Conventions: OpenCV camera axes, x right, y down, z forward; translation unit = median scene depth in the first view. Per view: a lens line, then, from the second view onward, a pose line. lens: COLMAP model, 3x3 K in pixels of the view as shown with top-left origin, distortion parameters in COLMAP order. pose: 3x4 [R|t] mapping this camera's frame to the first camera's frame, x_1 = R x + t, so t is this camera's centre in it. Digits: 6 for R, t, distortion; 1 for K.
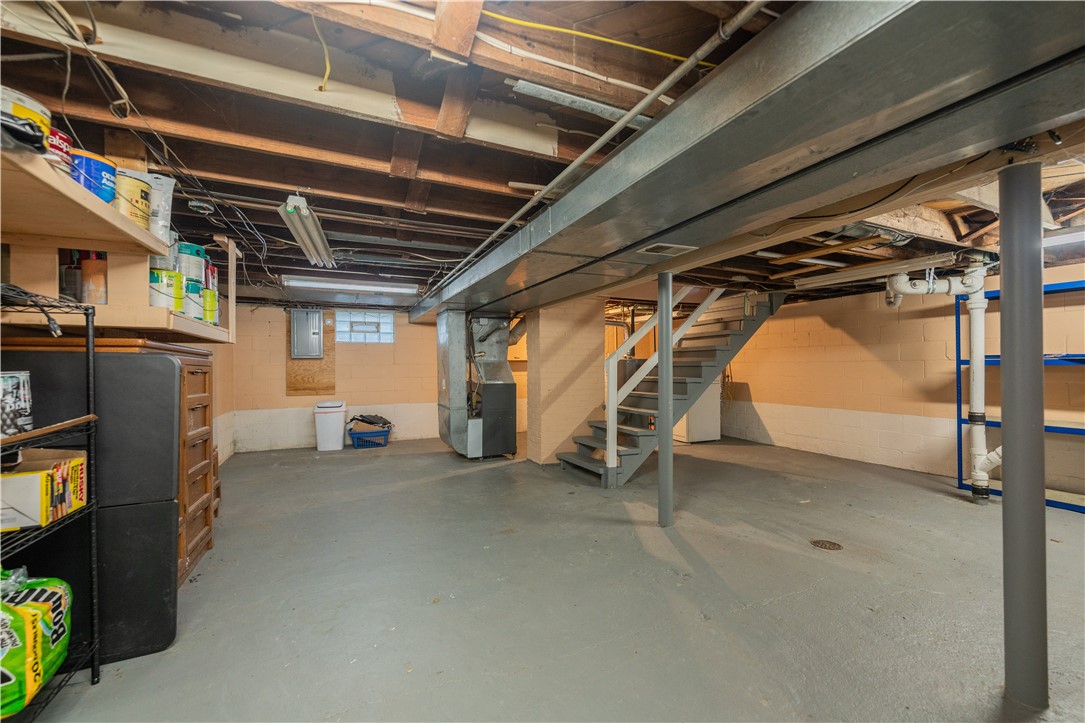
lens RADIAL K [[434.1, 0, 541.4], [0, 434.1, 364.5], [0, 0, 1]] dist [-0.002251, -0.000696]
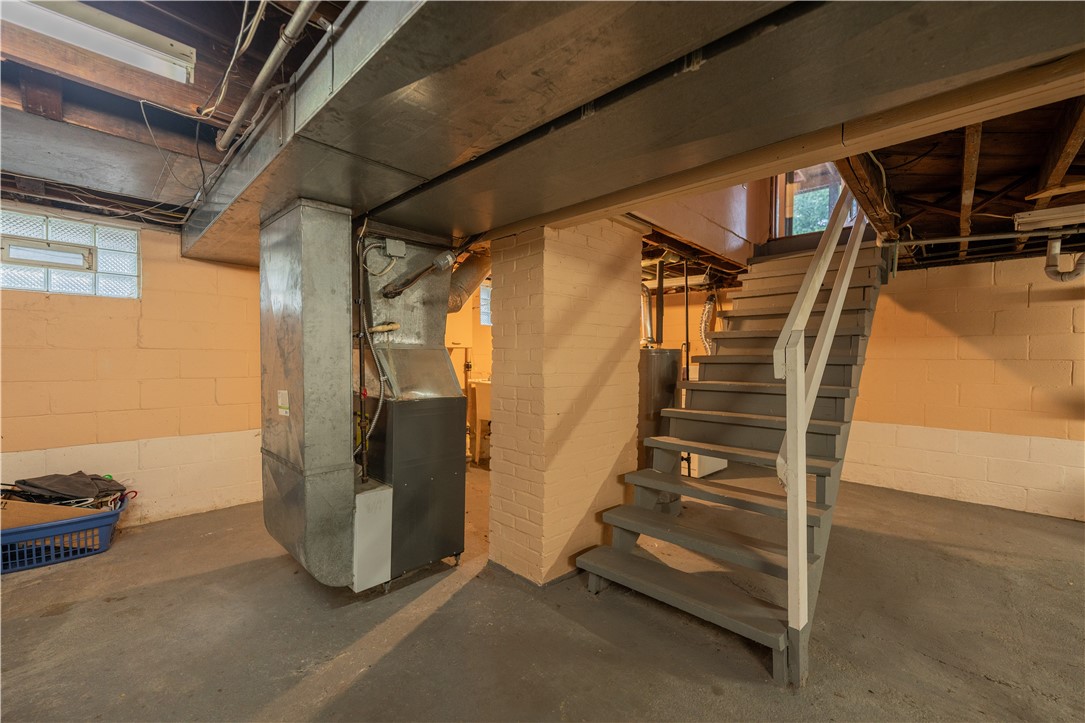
lens RADIAL K [[434.1, 0, 541.2], [0, 434.1, 364.5], [0, 0, 1]] dist [-0.002251, -0.000696]
pose [[0.933143, 0.011727, 0.359315, -0.151257], [-0.018982, 0.999681, 0.016670, 0.001292], [-0.359005, -0.022376, 0.933067, 0.568085]]
